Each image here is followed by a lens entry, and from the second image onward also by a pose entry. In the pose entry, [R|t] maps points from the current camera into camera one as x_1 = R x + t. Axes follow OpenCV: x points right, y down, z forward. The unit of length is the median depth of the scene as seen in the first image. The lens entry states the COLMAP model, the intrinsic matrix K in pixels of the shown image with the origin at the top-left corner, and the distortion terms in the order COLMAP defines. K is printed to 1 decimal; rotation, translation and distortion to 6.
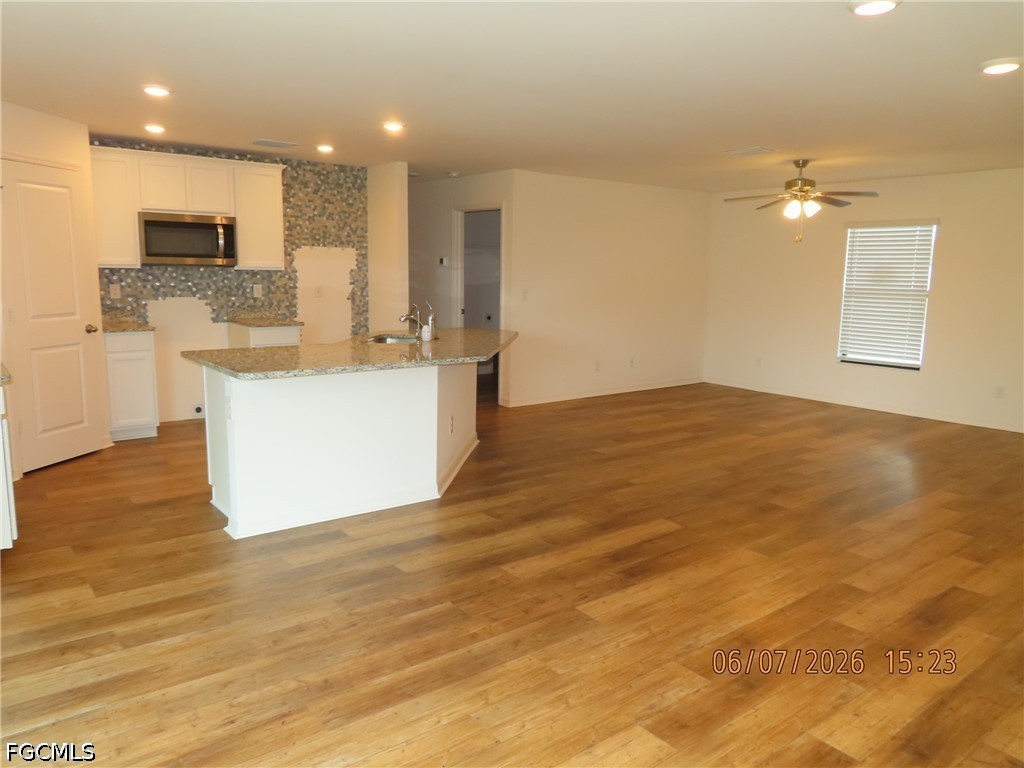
lens RADIAL K [[722.3, 0, 507.2], [0, 722.3, 378.8], [0, 0, 1]] dist [-0.004065, 0.002278]
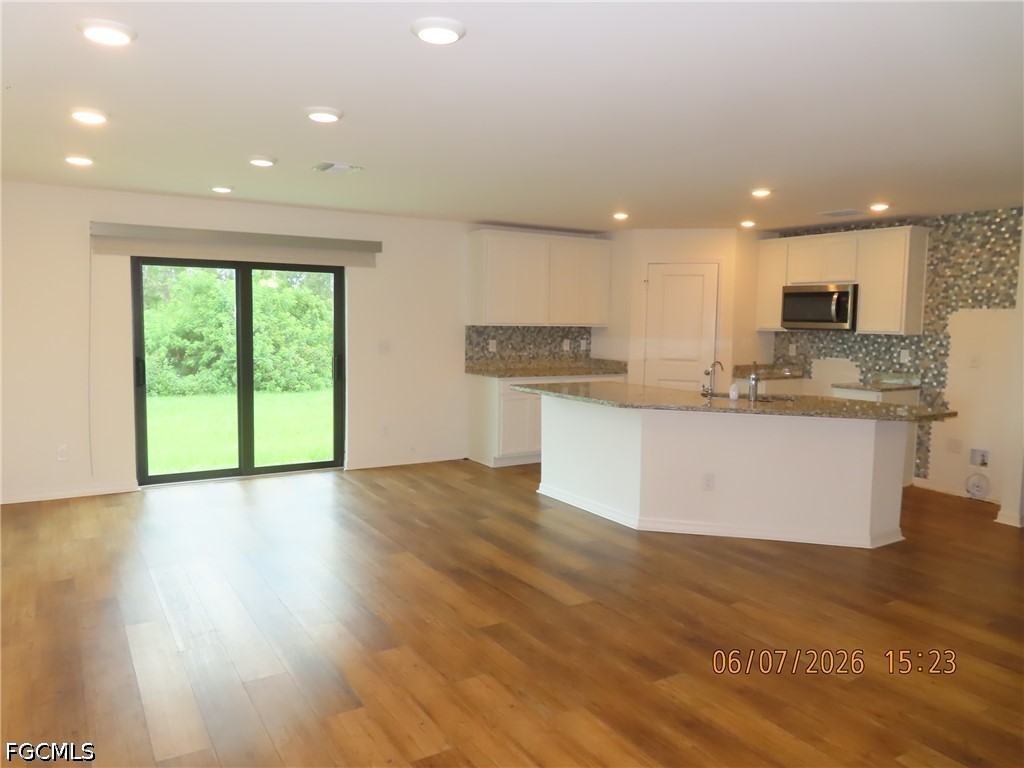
lens RADIAL K [[722.3, 0, 507.1], [0, 722.3, 386.6], [0, 0, 1]] dist [-0.004065, 0.002278]
pose [[-0.098753, 0.072147, -0.992493, 0.685818], [-0.171139, 0.981277, 0.088360, -0.078128], [0.980285, 0.178580, -0.084557, 0.580876]]
